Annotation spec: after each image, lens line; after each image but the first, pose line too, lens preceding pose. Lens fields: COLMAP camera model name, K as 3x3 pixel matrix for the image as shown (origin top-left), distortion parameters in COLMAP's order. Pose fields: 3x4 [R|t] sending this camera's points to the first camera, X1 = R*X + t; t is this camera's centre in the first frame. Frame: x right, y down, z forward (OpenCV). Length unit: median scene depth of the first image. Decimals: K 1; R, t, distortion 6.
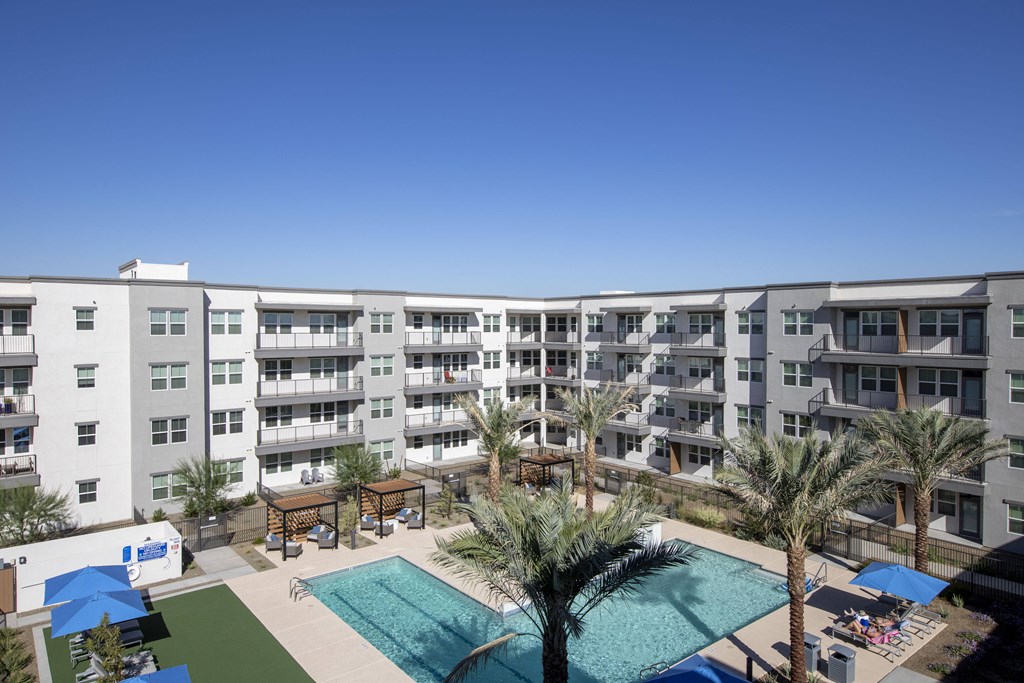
lens RADIAL K [[650.1, 0, 511.4], [0, 650.1, 339.3], [0, 0, 1]] dist [-0.002480, -0.000424]
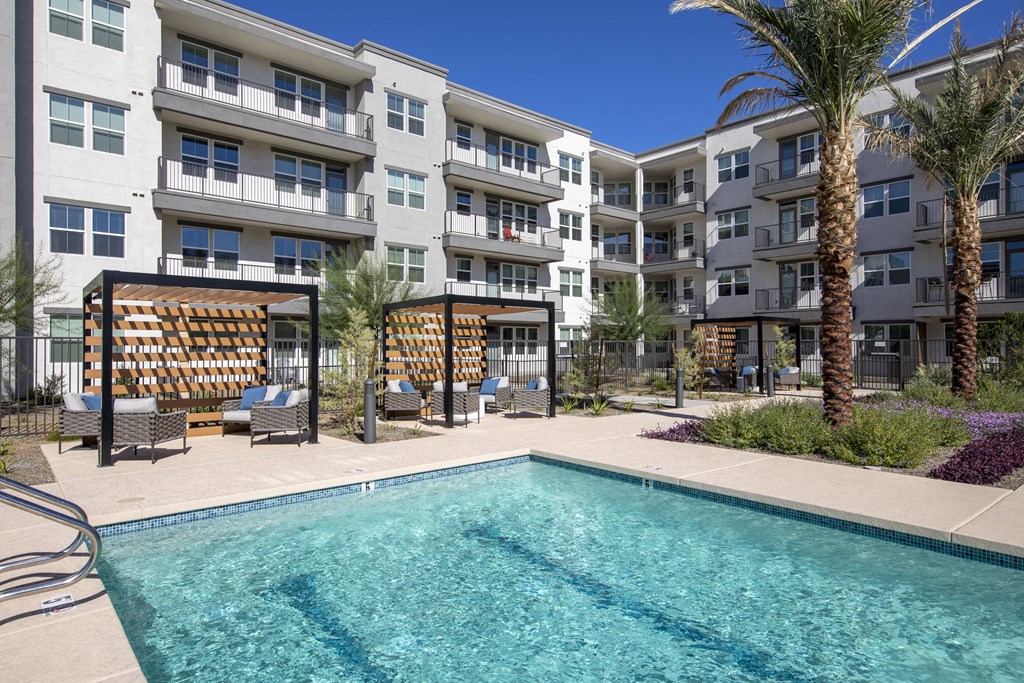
lens RADIAL K [[599.9, 0, 512.1], [0, 599.9, 342.3], [0, 0, 1]] dist [0.002782, 0.000476]
pose [[0.999569, -0.000936, 0.029347, -0.114907], [0.001648, 0.999705, -0.024234, 0.175632], [-0.029316, 0.024272, 0.999275, 0.448329]]
